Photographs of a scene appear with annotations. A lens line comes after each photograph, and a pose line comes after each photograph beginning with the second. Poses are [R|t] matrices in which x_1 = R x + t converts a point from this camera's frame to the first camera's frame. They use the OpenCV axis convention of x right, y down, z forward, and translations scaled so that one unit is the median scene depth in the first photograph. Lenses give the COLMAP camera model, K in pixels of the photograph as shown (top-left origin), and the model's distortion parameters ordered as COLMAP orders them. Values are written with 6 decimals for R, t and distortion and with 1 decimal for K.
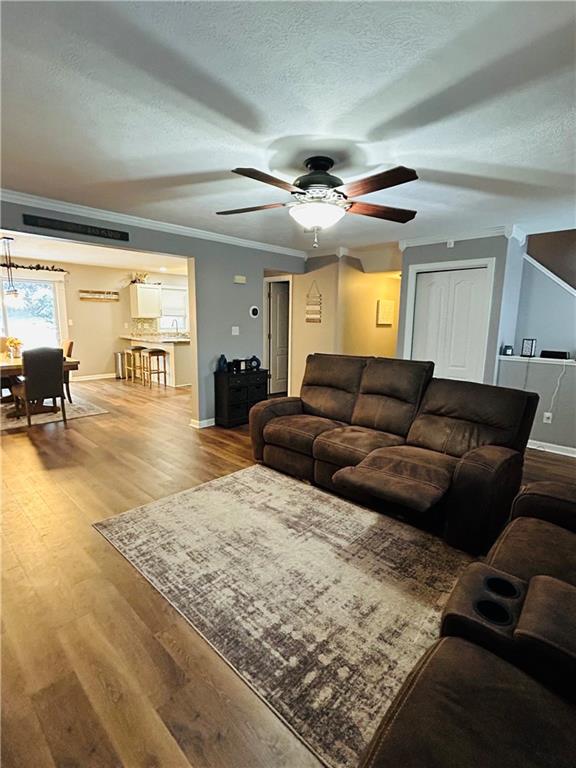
lens RADIAL K [[365.0, 0, 283.4], [0, 365.0, 379.9], [0, 0, 1]] dist [-0.004717, 0.000046]
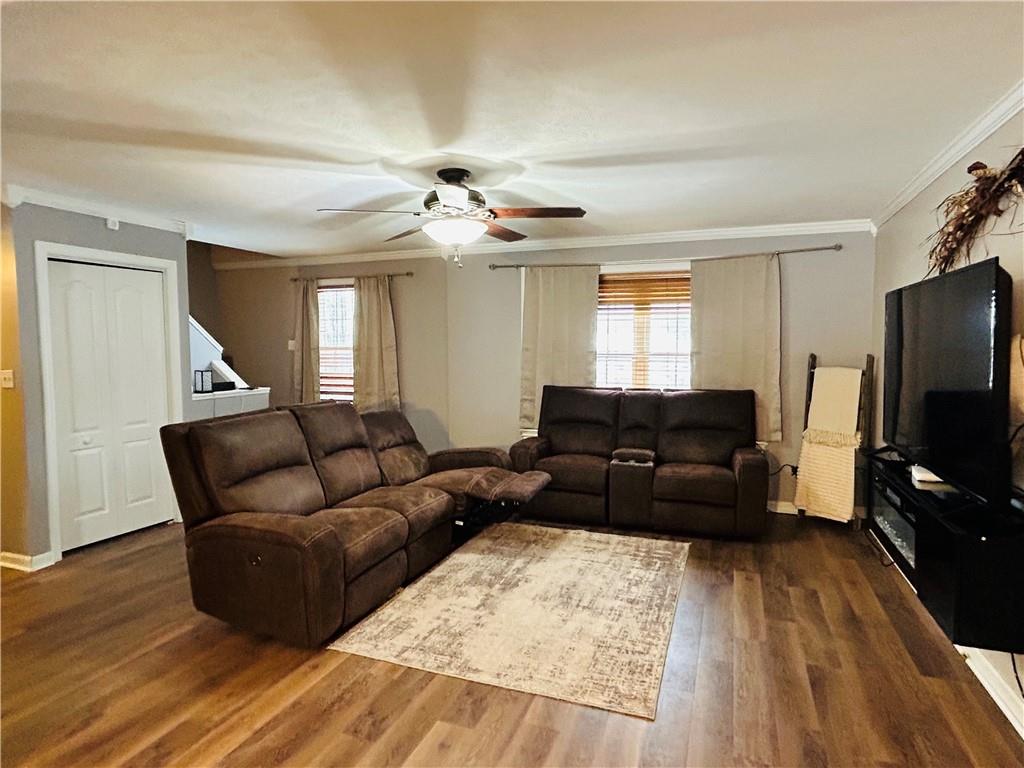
lens RADIAL K [[570.4, 0, 510.6], [0, 570.4, 381.4], [0, 0, 1]] dist [-0.006026, -0.000616]
pose [[-0.374284, -0.076026, 0.924192, -1.225695], [0.150067, 0.978531, 0.141271, -0.275617], [-0.915091, 0.191566, -0.354839, 1.426371]]
